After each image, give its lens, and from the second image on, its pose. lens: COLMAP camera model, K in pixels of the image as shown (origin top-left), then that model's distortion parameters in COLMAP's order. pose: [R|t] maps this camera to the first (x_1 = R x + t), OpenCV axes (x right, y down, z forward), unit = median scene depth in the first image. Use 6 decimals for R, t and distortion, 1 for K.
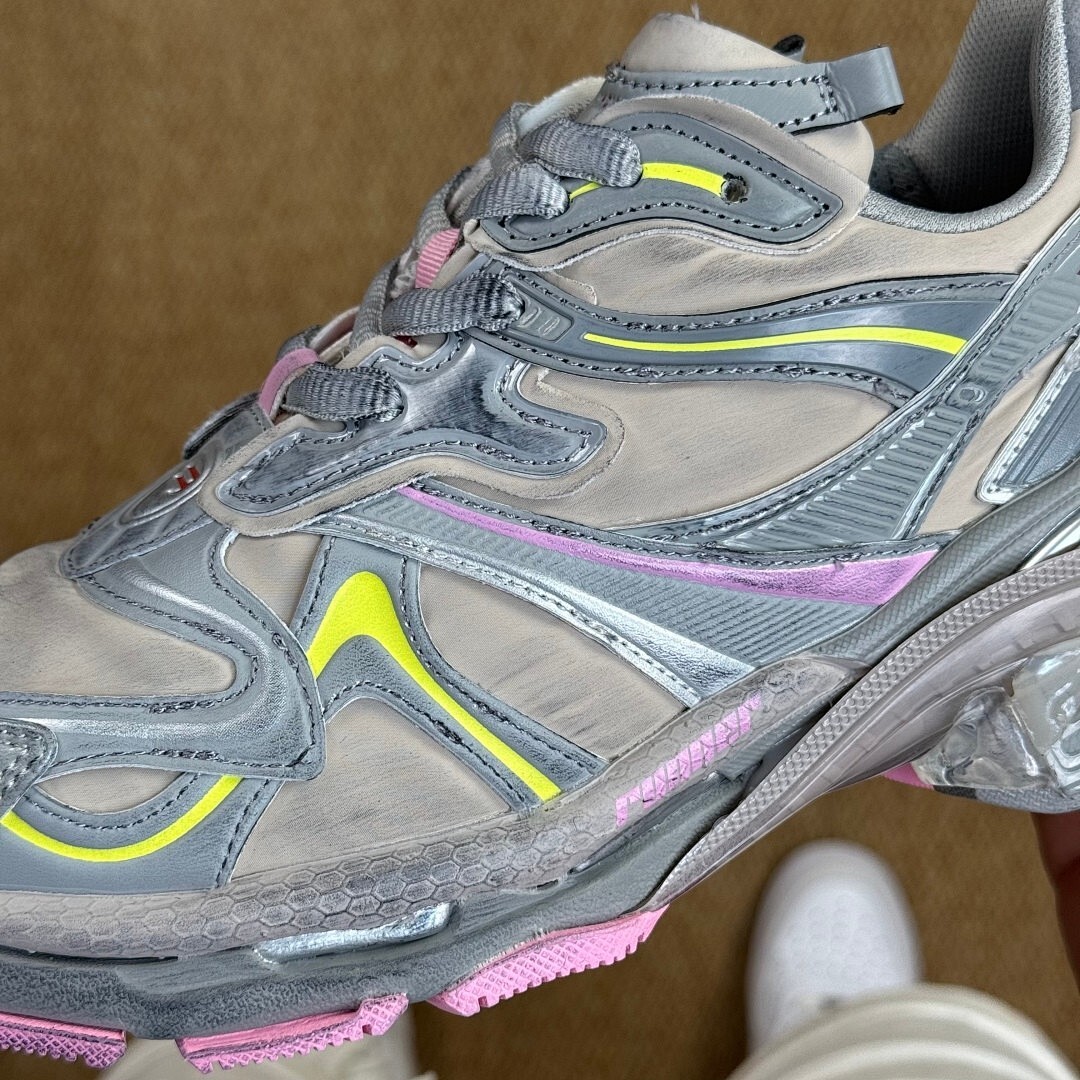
lens RADIAL K [[2081.8, 0, 539.5], [0, 2081.8, 564.6], [0, 0, 1]] dist [0.182280, -0.293655]
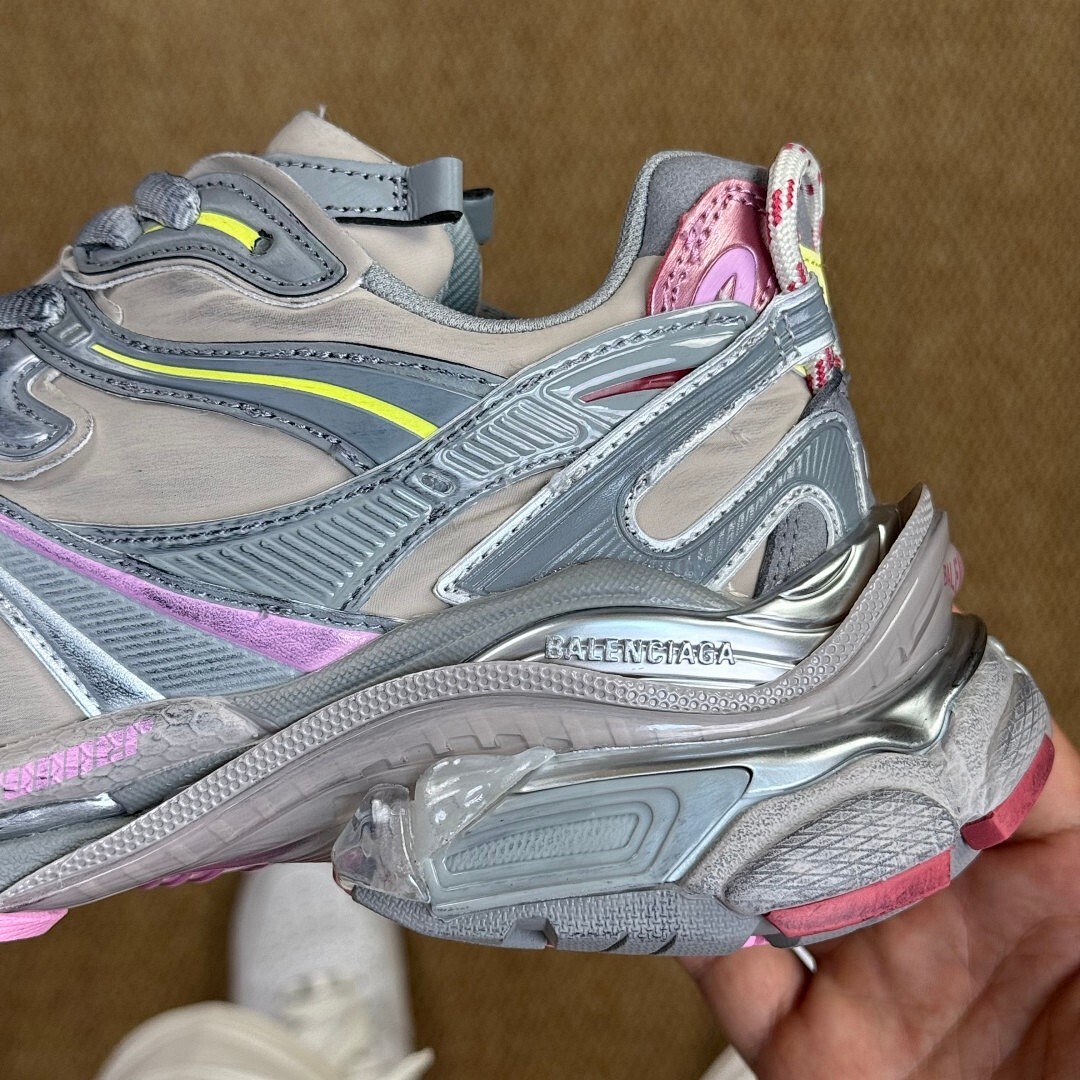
lens RADIAL K [[2081.8, 0, 539.5], [0, 2081.8, 564.6], [0, 0, 1]] dist [0.182280, -0.293655]
pose [[0.923412, 0.203943, -0.325142, 0.590274], [-0.277430, 0.940067, -0.198259, 0.140521], [0.265222, 0.273279, 0.924649, 0.106887]]
